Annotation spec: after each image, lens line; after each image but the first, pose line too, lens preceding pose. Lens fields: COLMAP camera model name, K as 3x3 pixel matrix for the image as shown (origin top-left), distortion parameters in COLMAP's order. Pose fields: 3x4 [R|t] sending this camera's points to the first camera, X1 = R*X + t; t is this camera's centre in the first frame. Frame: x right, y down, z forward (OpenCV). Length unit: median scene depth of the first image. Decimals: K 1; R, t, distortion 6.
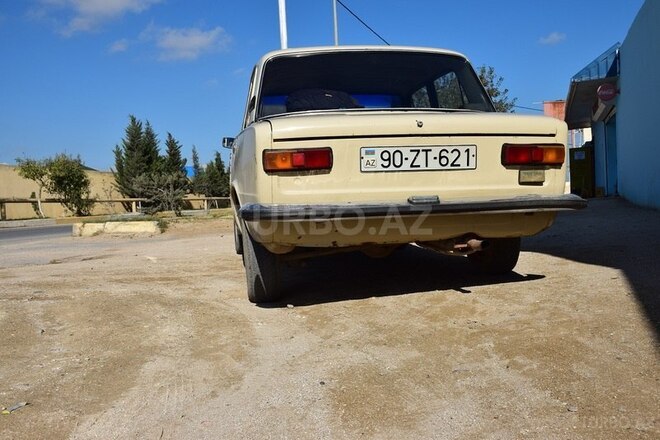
lens RADIAL K [[738.0, 0, 330.0], [0, 738.0, 220.0], [0, 0, 1]] dist [-0.007377, -0.008528]
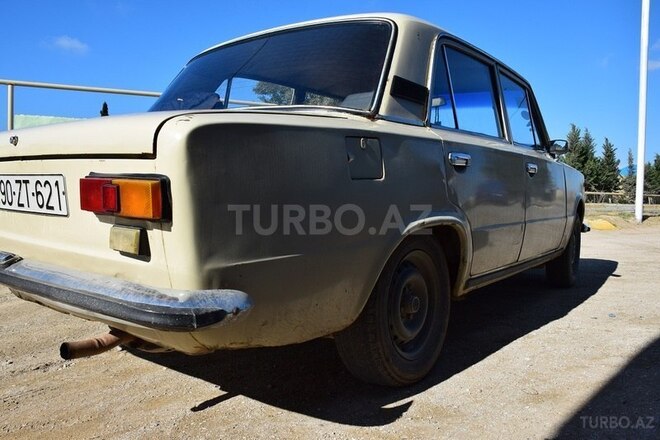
lens RADIAL K [[534.2, 0, 330.0], [0, 534.2, 220.0], [0, 0, 1]] dist [-0.106256, 0.000858]
pose [[0.704914, 0.092052, -0.703294, 0.625504], [-0.064837, 0.995754, 0.065344, -0.106496], [0.706323, -0.000463, 0.707890, 0.865742]]
